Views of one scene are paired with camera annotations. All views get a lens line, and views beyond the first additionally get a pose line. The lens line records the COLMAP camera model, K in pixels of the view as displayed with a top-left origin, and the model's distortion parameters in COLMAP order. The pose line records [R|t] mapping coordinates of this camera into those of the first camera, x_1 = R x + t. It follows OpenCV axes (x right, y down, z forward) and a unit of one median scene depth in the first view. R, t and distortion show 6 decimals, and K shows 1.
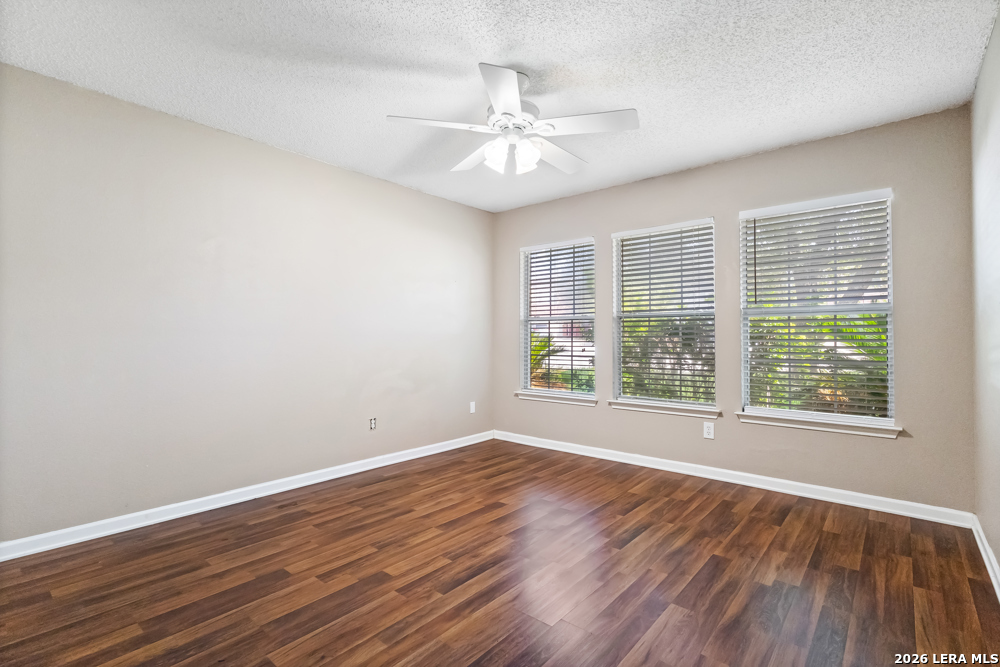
lens RADIAL K [[471.5, 0, 499.5], [0, 471.5, 336.0], [0, 0, 1]] dist [-0.000476, 0.000190]
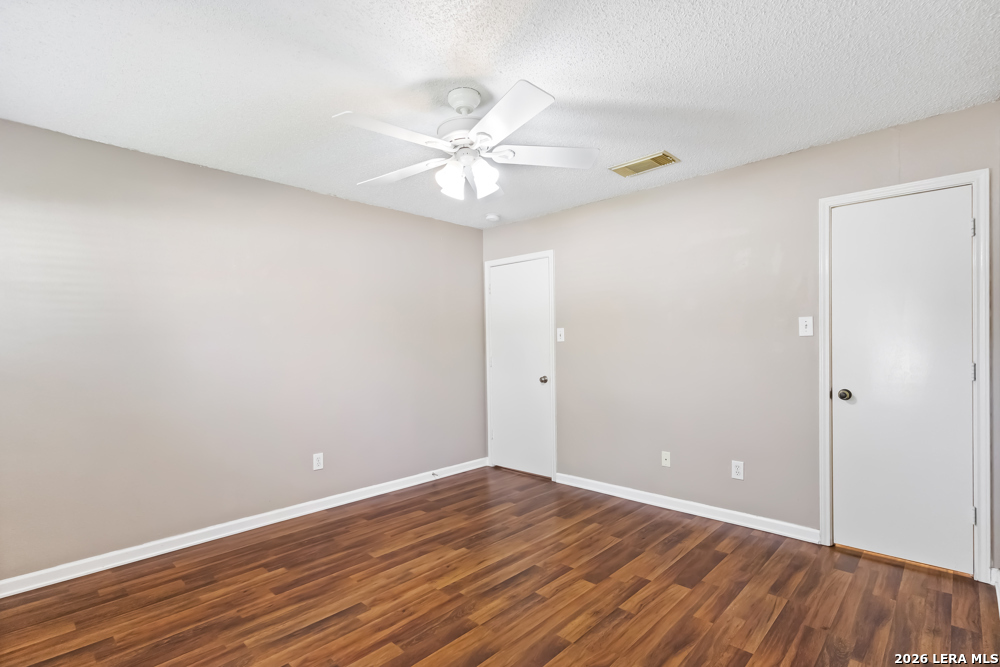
lens RADIAL K [[471.5, 0, 499.5], [0, 471.5, 336.0], [0, 0, 1]] dist [-0.000476, 0.000190]
pose [[-0.998438, 0.014313, 0.053998, -0.086837], [0.013267, 0.999718, -0.019695, -0.064973], [-0.054265, -0.018948, -0.998347, 2.052216]]
